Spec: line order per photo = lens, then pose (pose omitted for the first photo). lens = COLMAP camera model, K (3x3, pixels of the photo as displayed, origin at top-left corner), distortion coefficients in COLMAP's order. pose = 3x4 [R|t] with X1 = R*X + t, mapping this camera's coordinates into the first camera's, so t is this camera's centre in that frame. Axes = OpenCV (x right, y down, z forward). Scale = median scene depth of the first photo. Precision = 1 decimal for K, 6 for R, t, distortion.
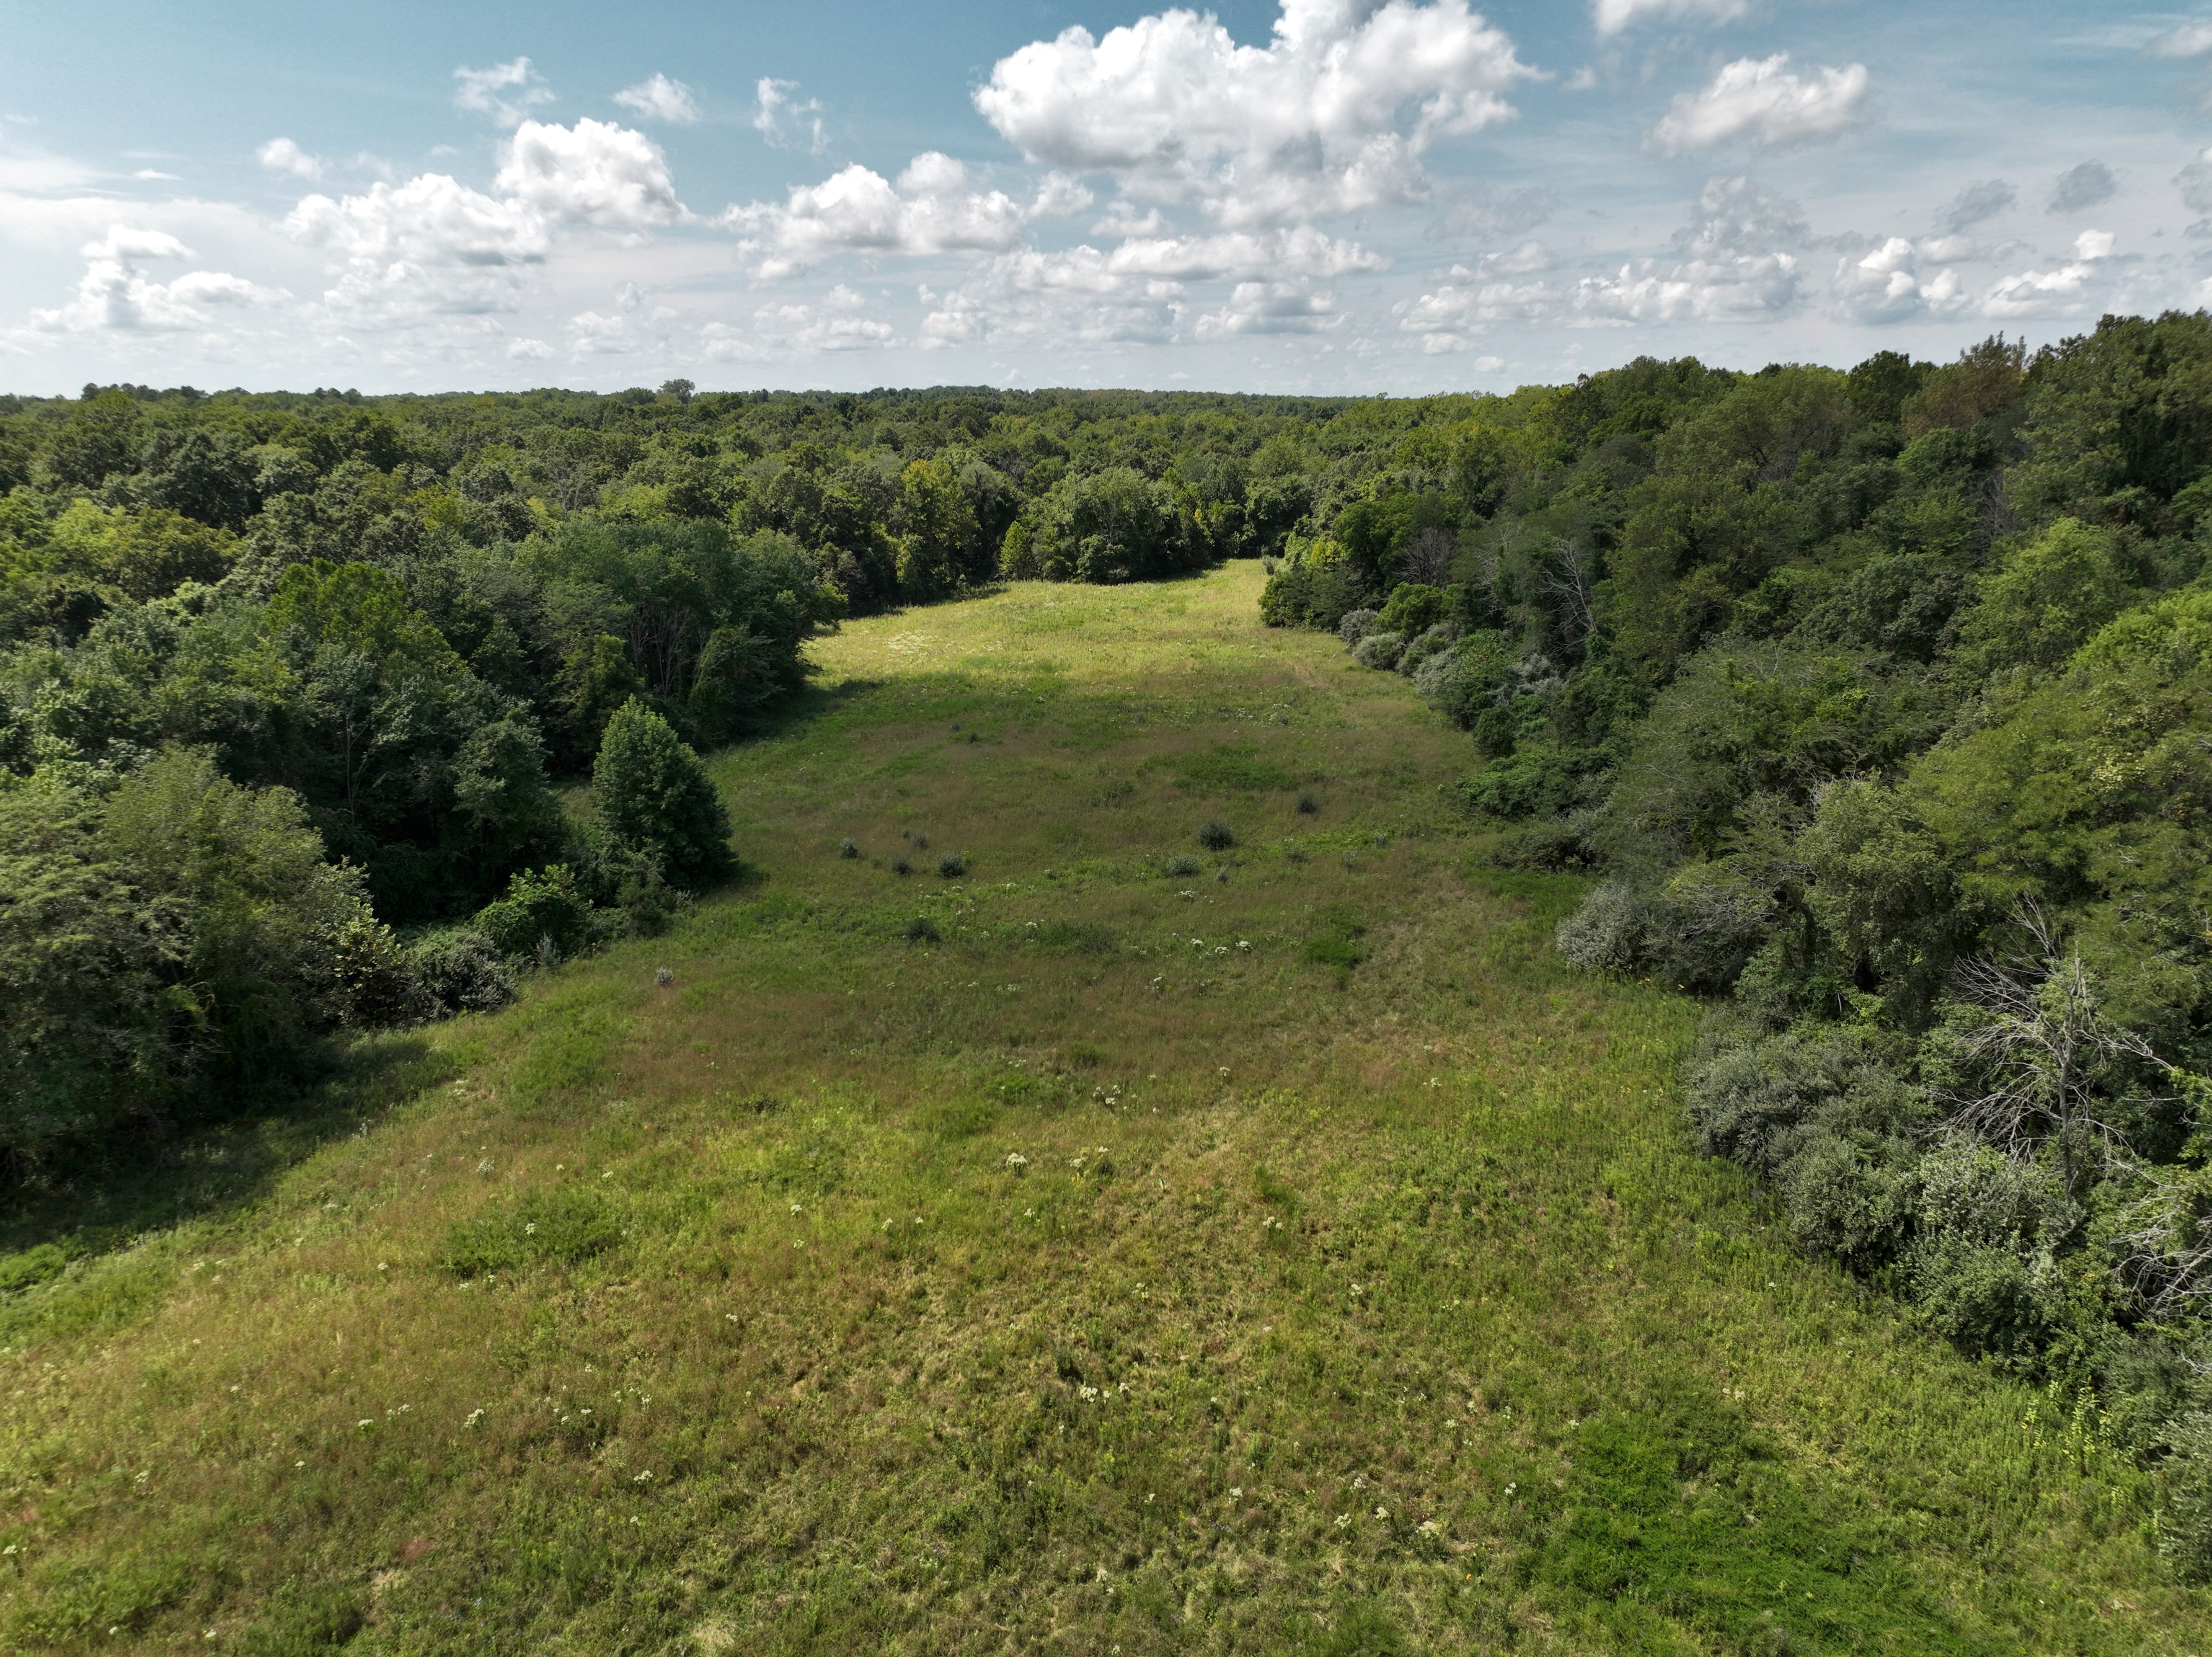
lens RADIAL K [[1577.3, 0, 1098.1], [0, 1577.3, 827.9], [0, 0, 1]] dist [0.003004, 0.016433]
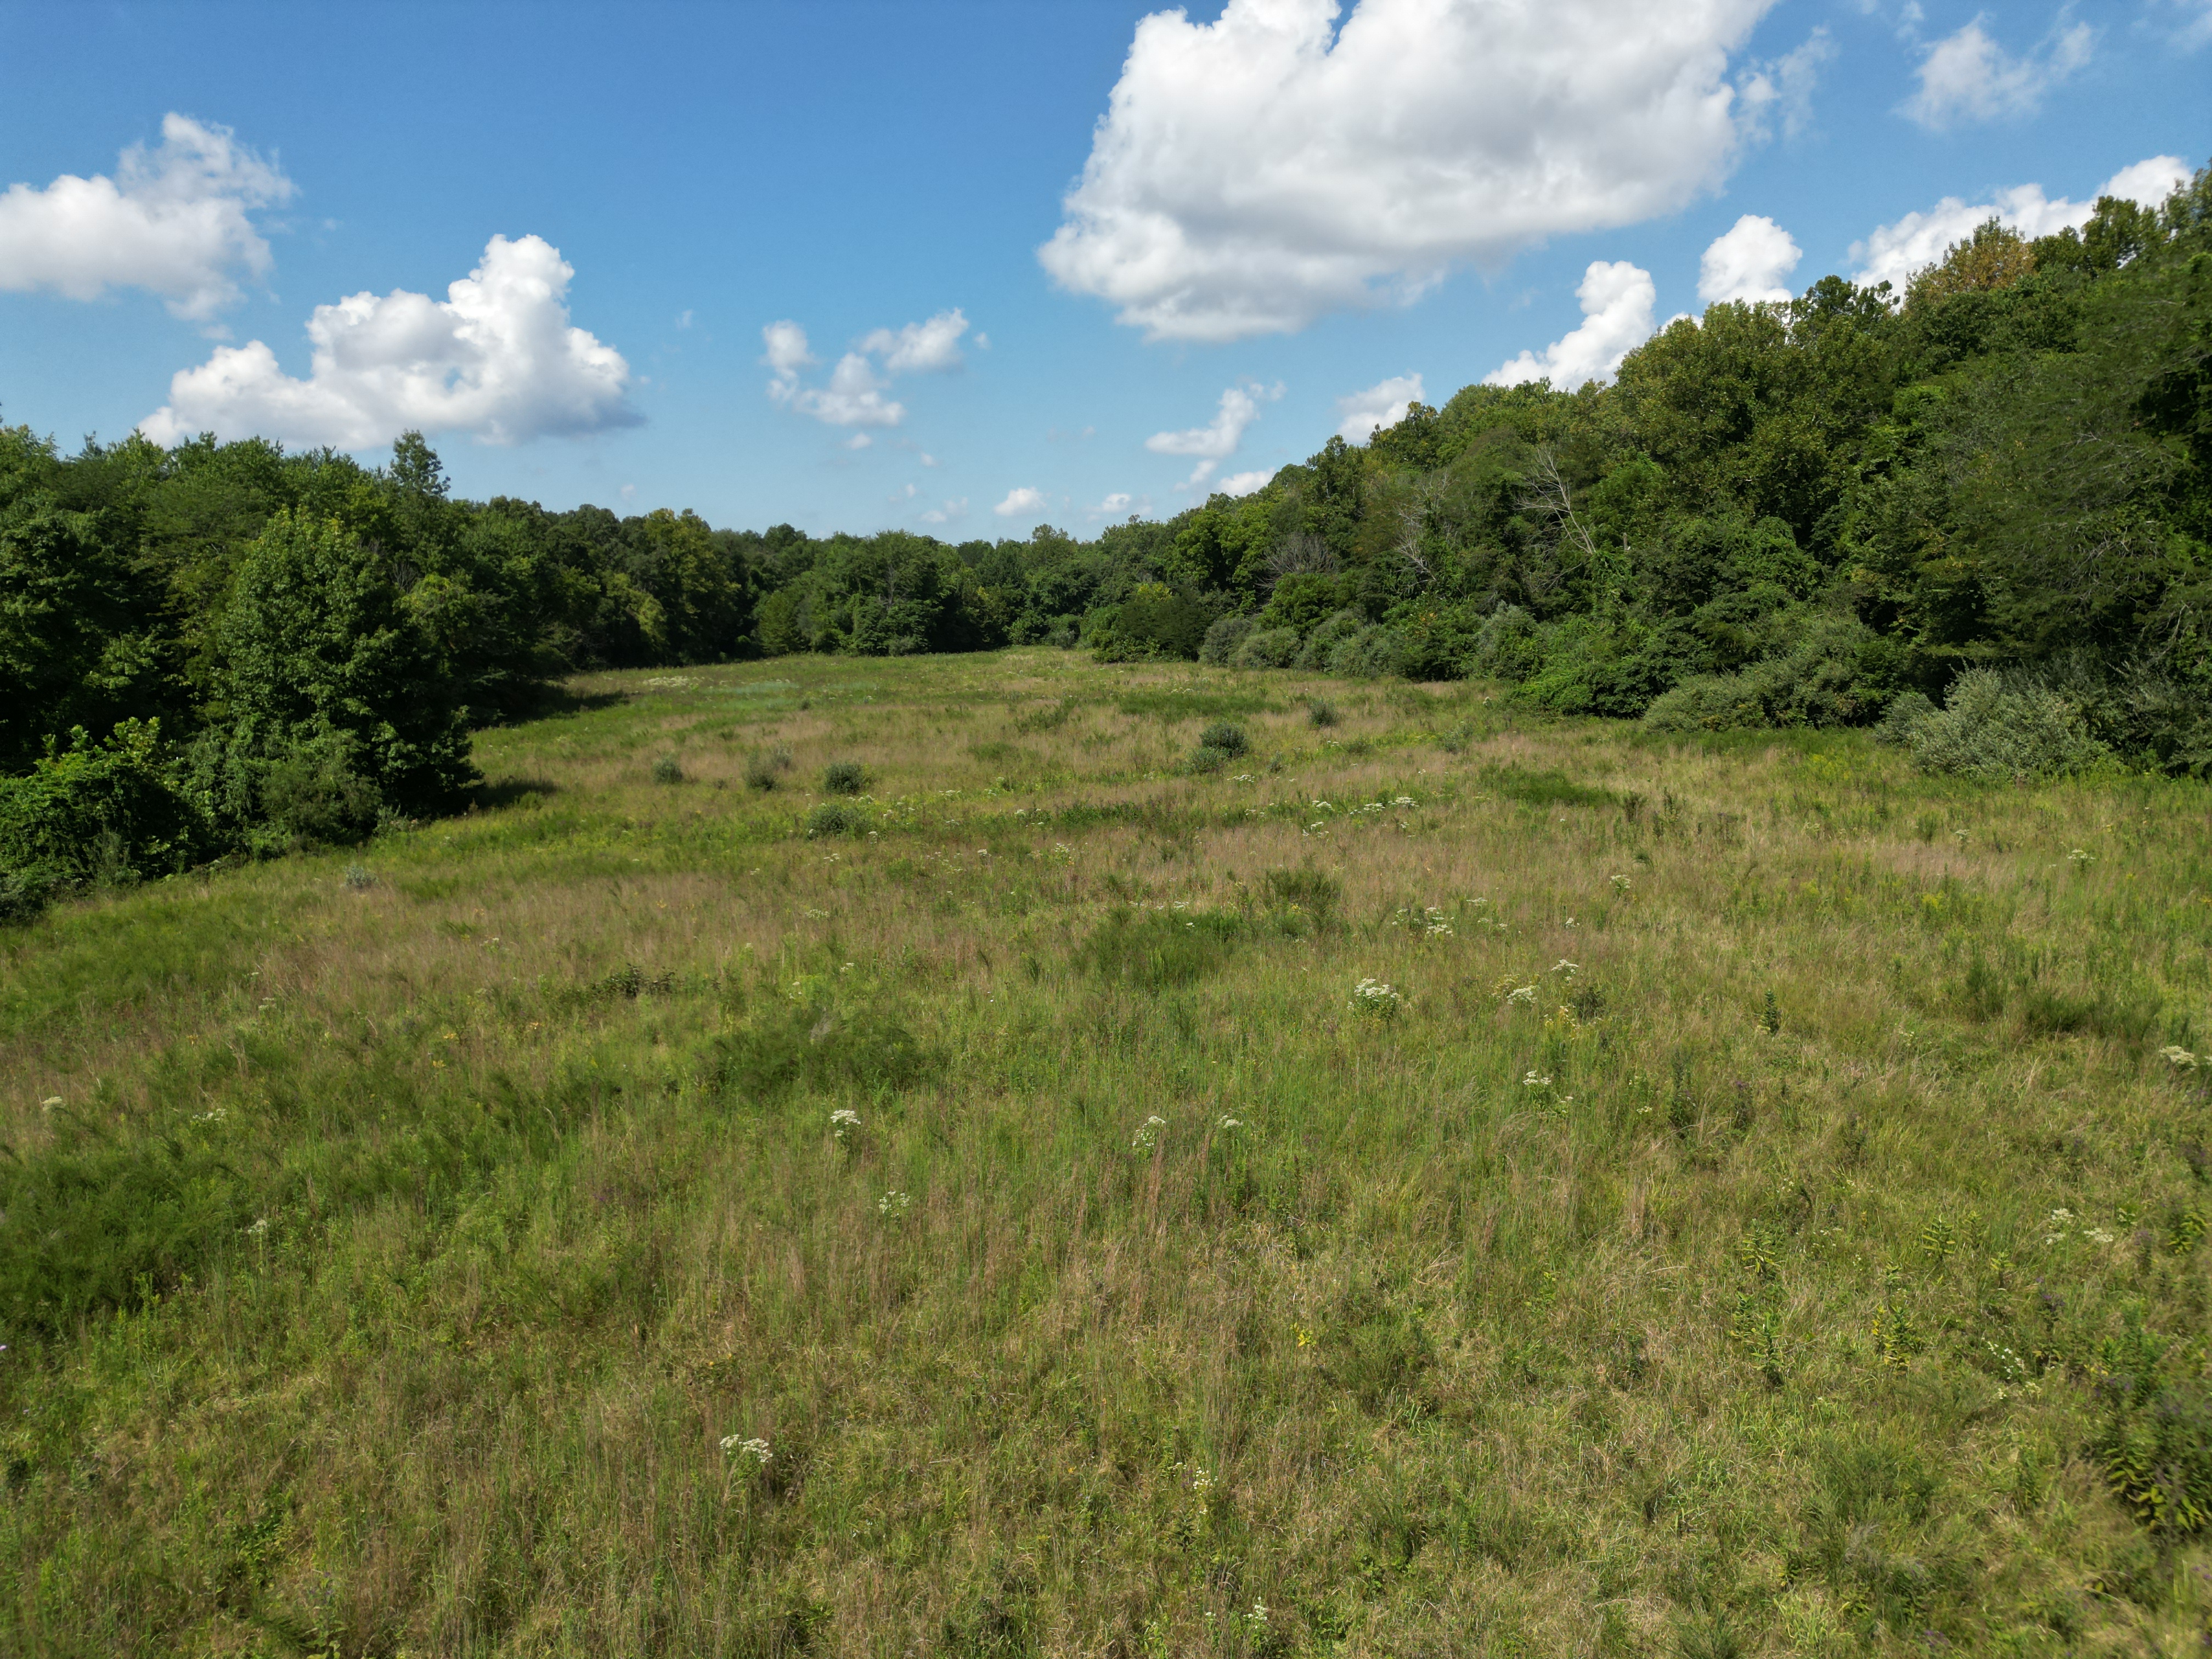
lens RADIAL K [[1494.0, 0, 1116.5], [0, 1494.0, 828.5], [0, 0, 1]] dist [0.030677, -0.000556]
pose [[0.975137, -0.023933, 0.220306, -0.078917], [0.055496, 0.988846, -0.138216, 0.087832], [-0.214541, 0.147006, 0.965589, 0.261629]]
